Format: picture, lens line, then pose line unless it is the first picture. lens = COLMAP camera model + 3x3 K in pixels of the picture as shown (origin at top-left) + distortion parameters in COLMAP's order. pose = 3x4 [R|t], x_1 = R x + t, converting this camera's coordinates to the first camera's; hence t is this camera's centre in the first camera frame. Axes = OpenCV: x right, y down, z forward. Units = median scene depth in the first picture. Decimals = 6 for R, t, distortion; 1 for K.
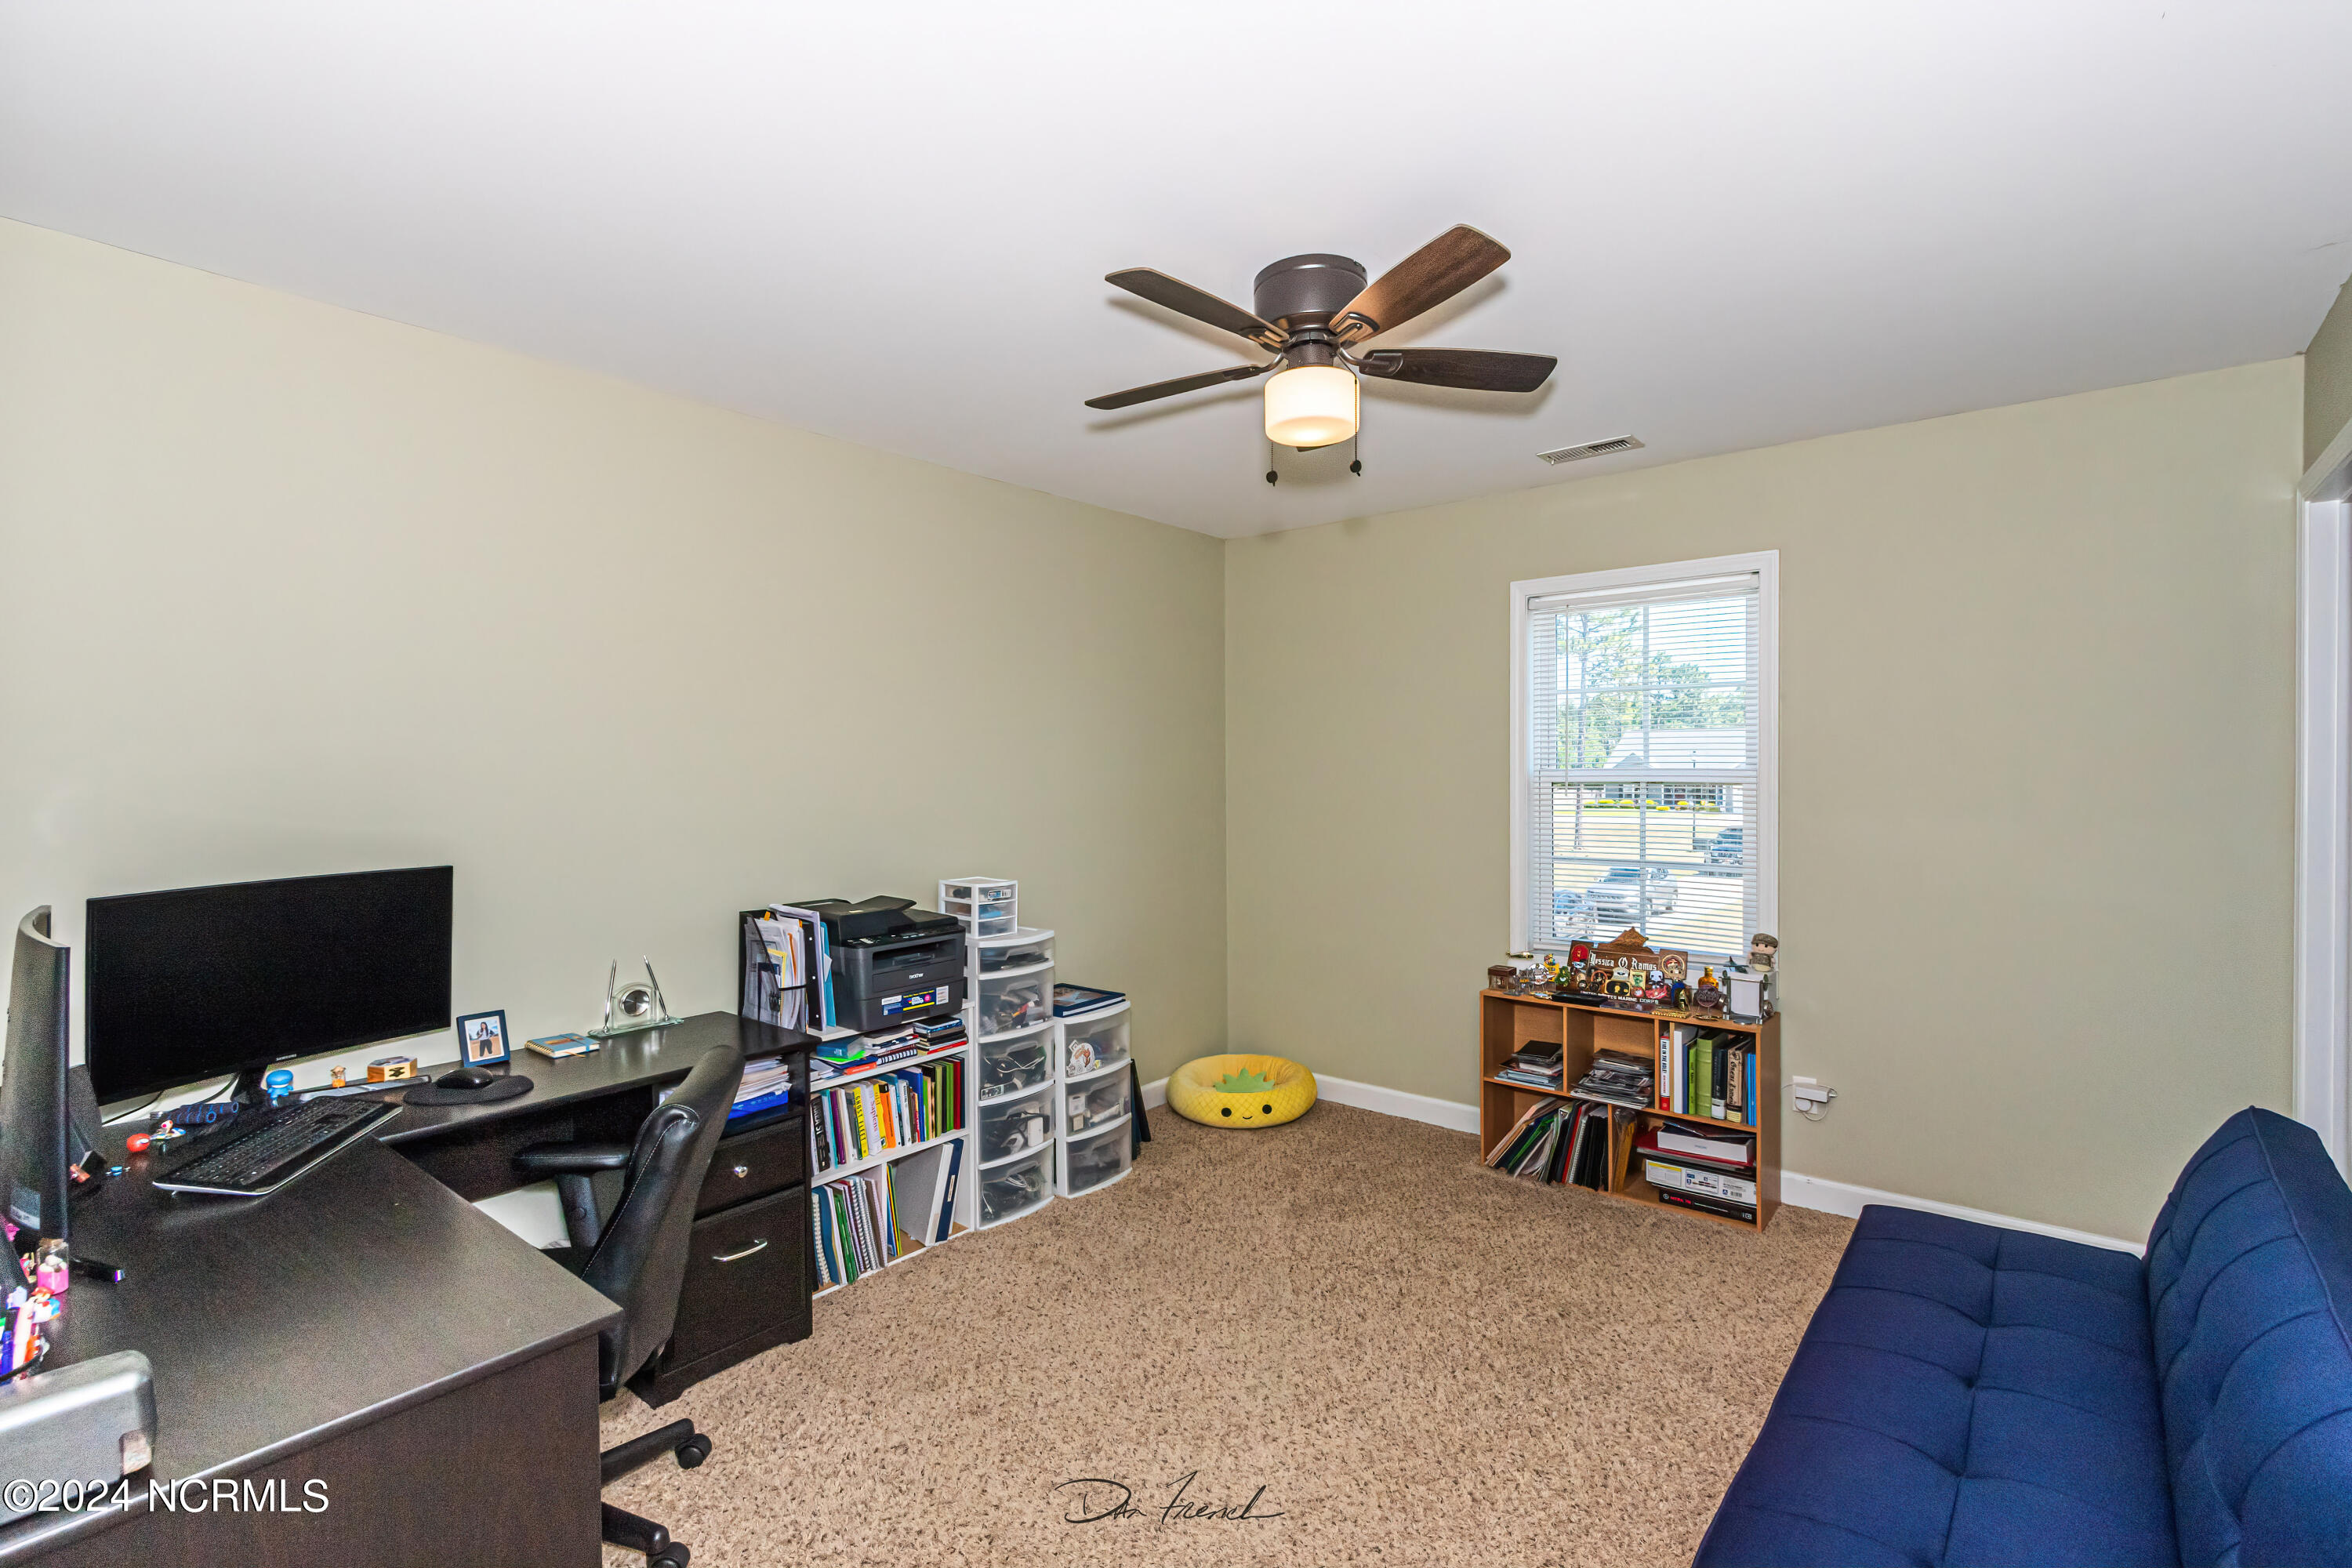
lens RADIAL K [[1095.5, 0, 1176.0], [0, 1095.5, 784.0], [0, 0, 1]] dist [0.001272, 0.000133]
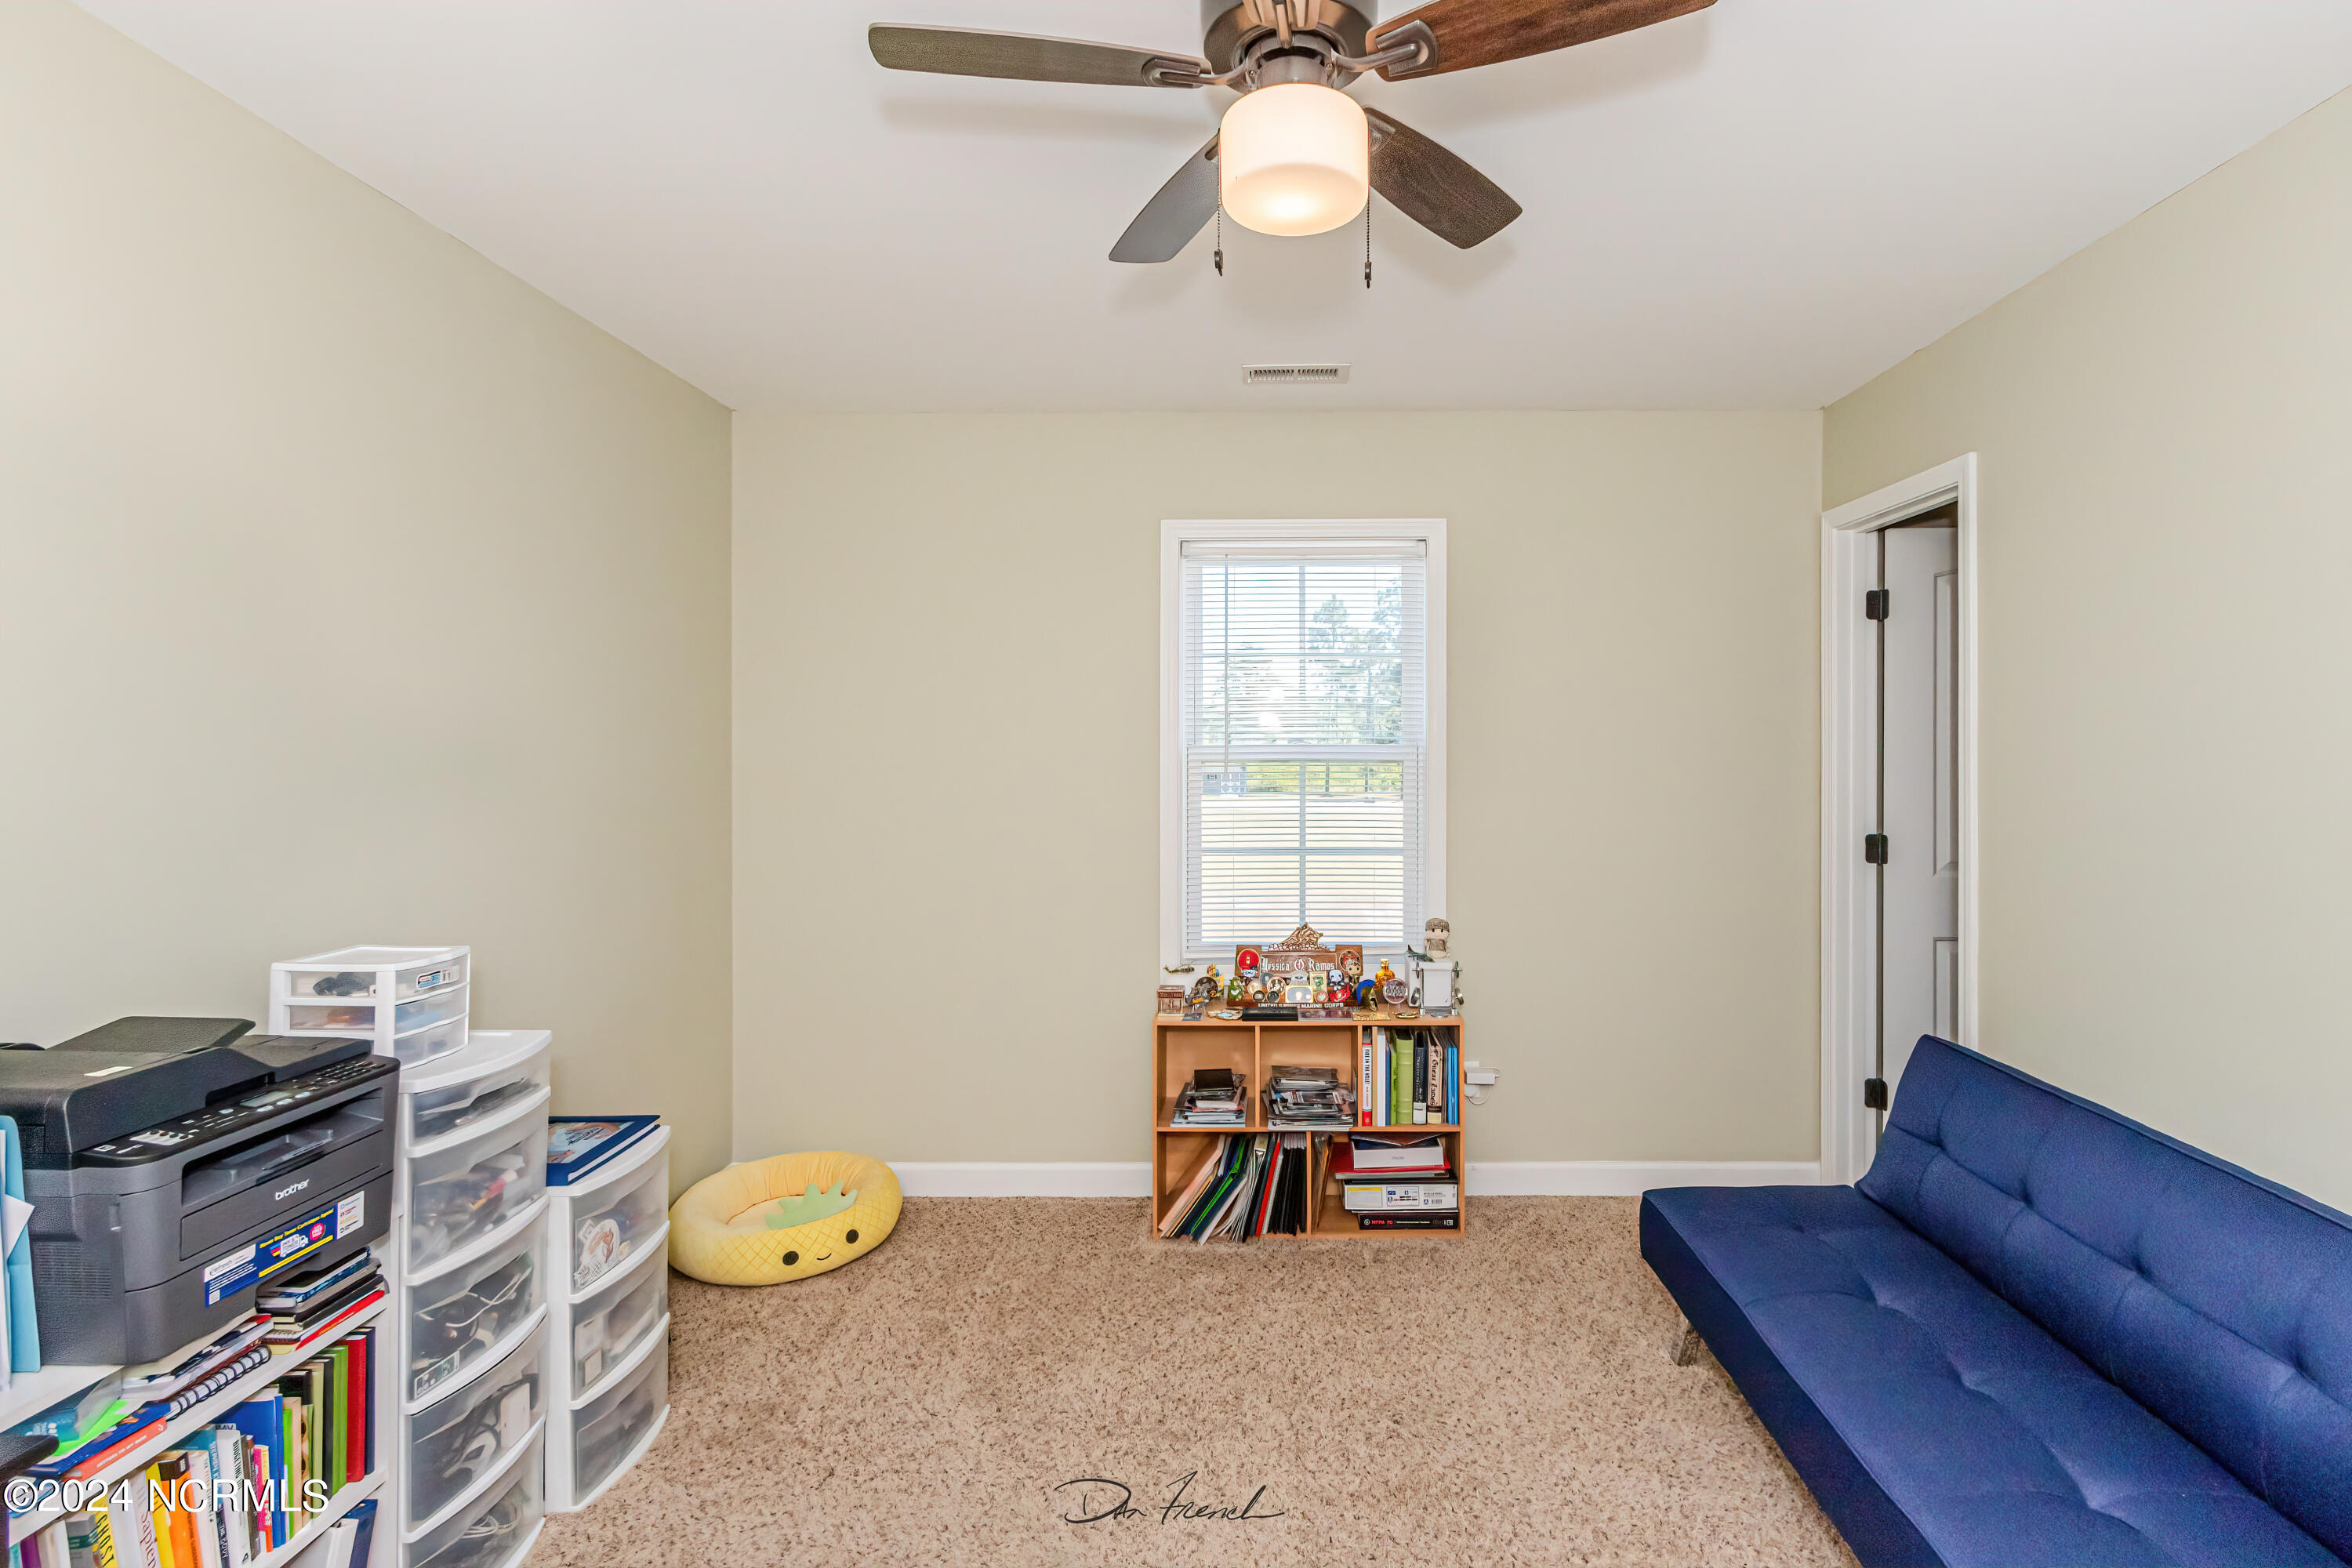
lens RADIAL K [[1079.4, 0, 1176.4], [0, 1079.4, 755.7], [0, 0, 1]] dist [-0.000065, -0.000137]
pose [[0.765071, 0.003139, 0.643938, -0.232244], [0.006155, 0.999907, -0.012187, 0.004852], [-0.643916, 0.013287, 0.764981, 0.404774]]
